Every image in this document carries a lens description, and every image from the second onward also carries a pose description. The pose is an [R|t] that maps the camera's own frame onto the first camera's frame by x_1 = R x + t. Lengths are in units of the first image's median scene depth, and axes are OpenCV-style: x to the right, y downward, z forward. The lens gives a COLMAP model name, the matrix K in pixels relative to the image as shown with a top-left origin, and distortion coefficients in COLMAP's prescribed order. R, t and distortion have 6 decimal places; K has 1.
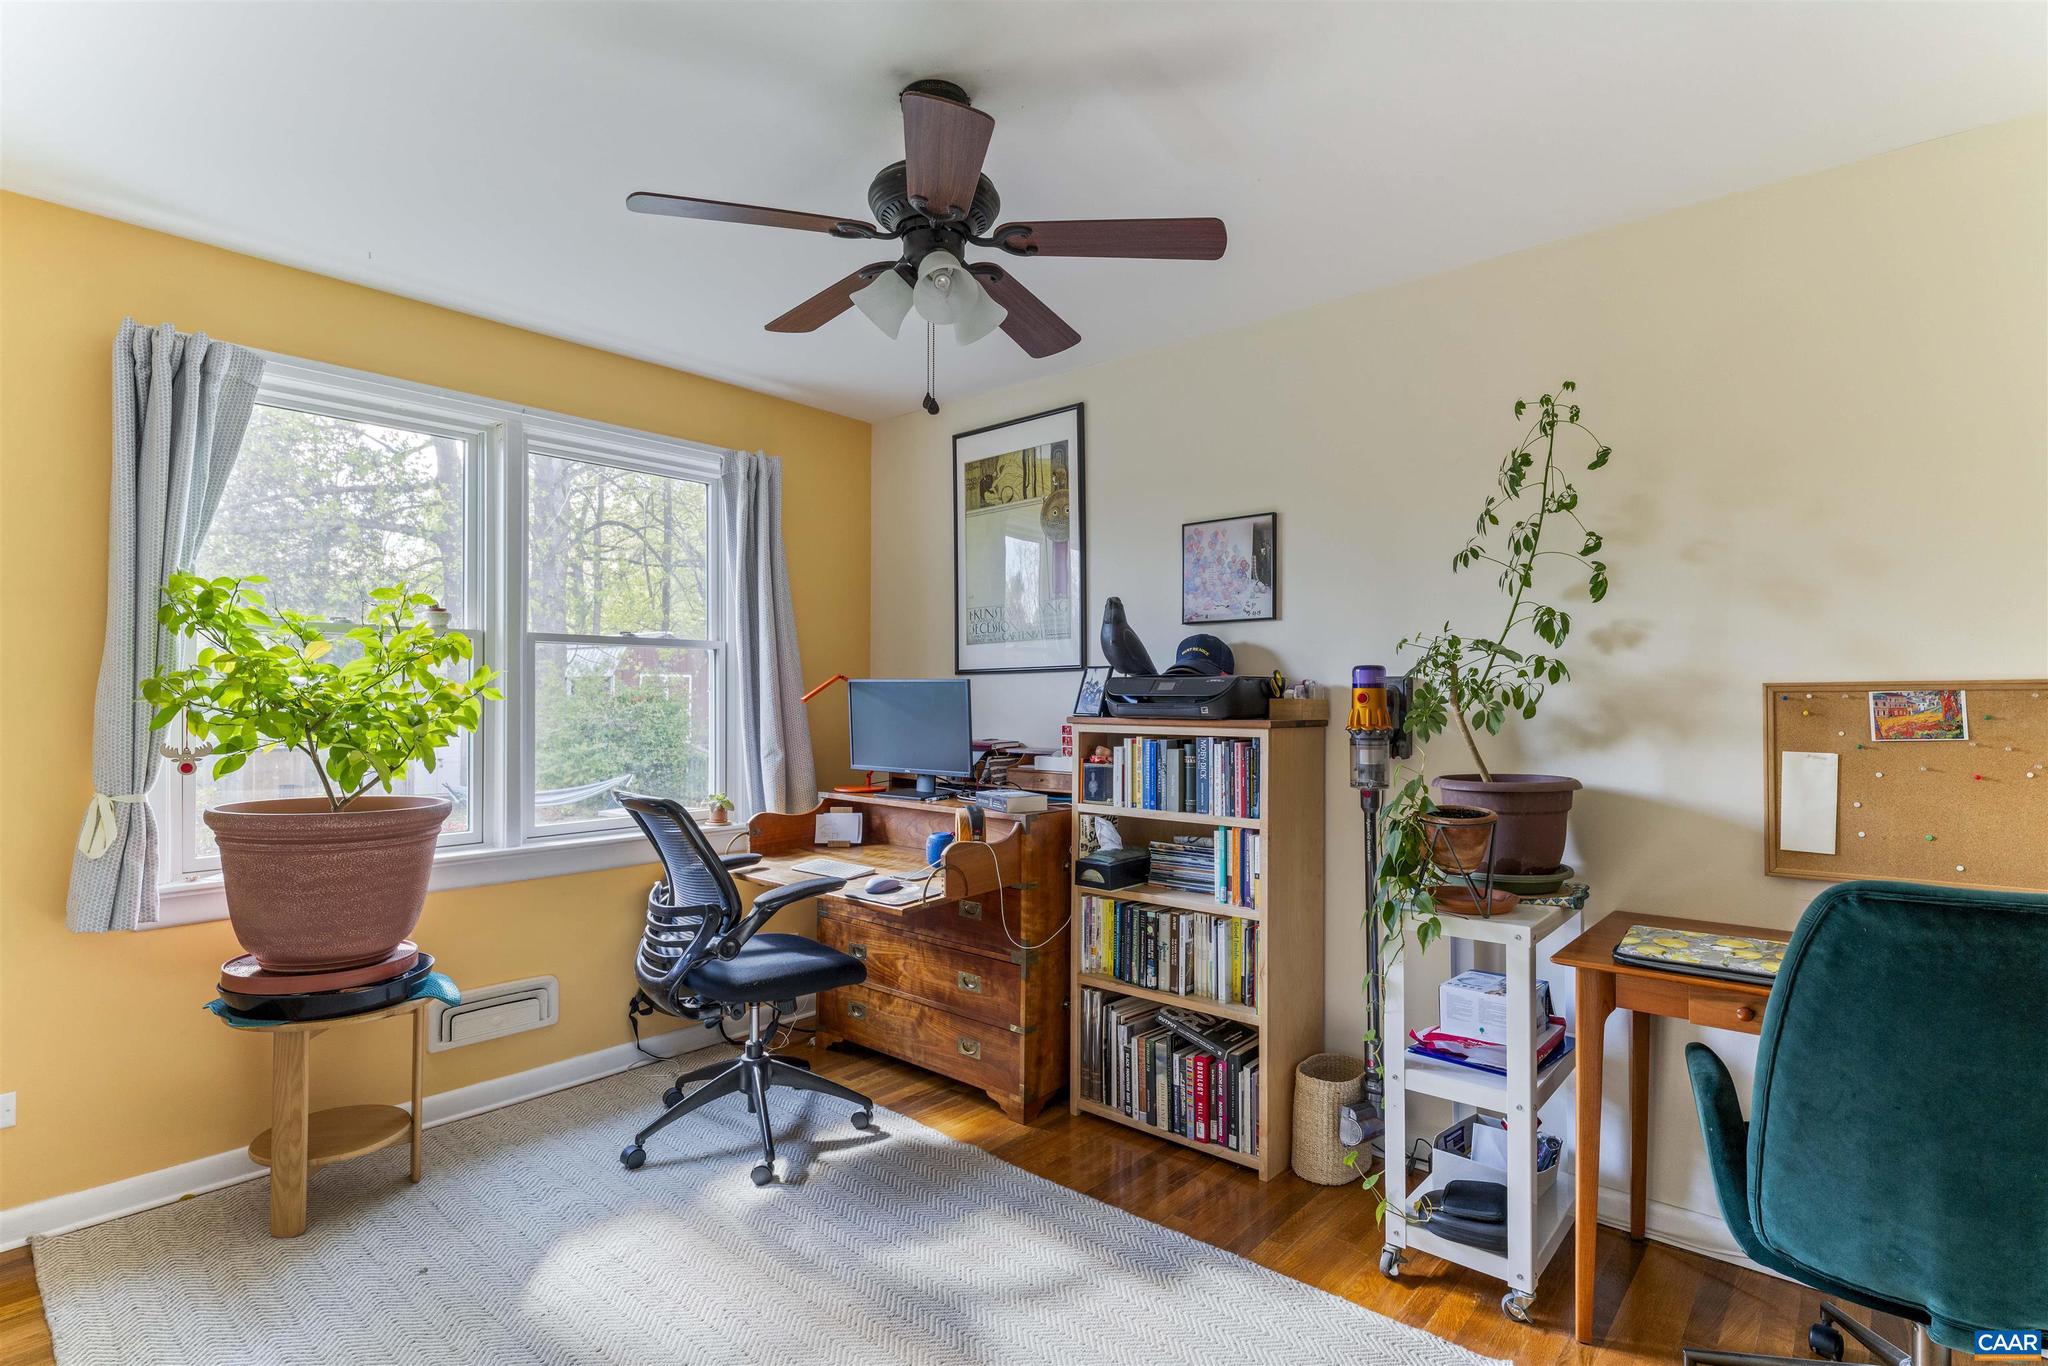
lens RADIAL K [[1001.2, 0, 1028.0], [0, 1001.2, 690.0], [0, 0, 1]] dist [0.001015, -0.000971]
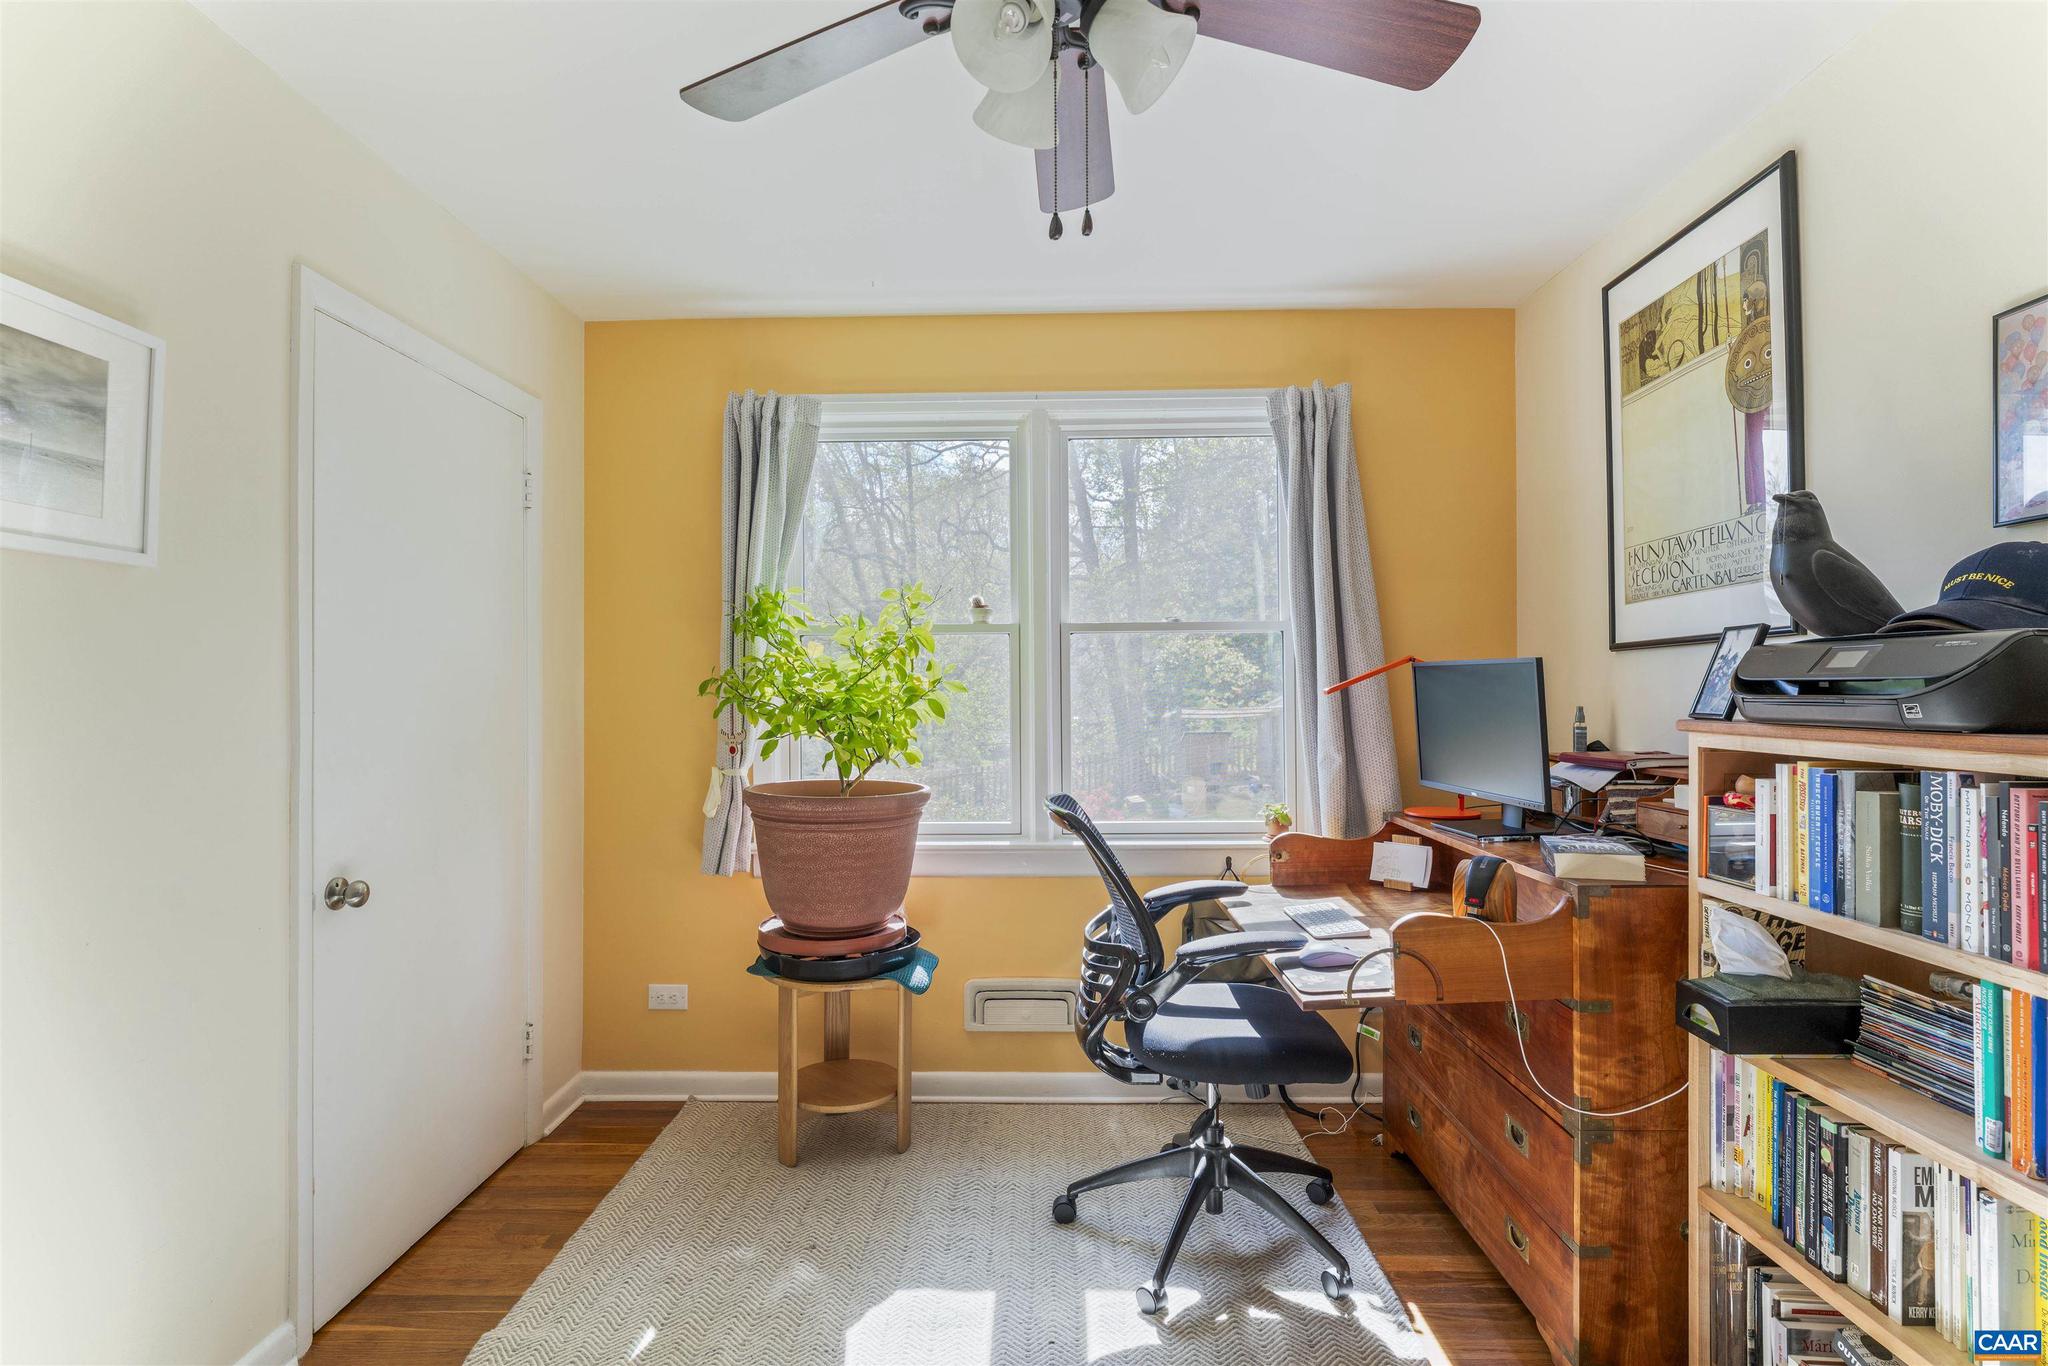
lens RADIAL K [[1001.2, 0, 1023.4], [0, 1001.2, 687.0], [0, 0, 1]] dist [0.001015, -0.000971]
pose [[0.637422, -0.007931, -0.770474, 0.250780], [0.012978, 0.999916, 0.000444, 0.003811], [0.770406, -0.010282, 0.637471, 0.383631]]
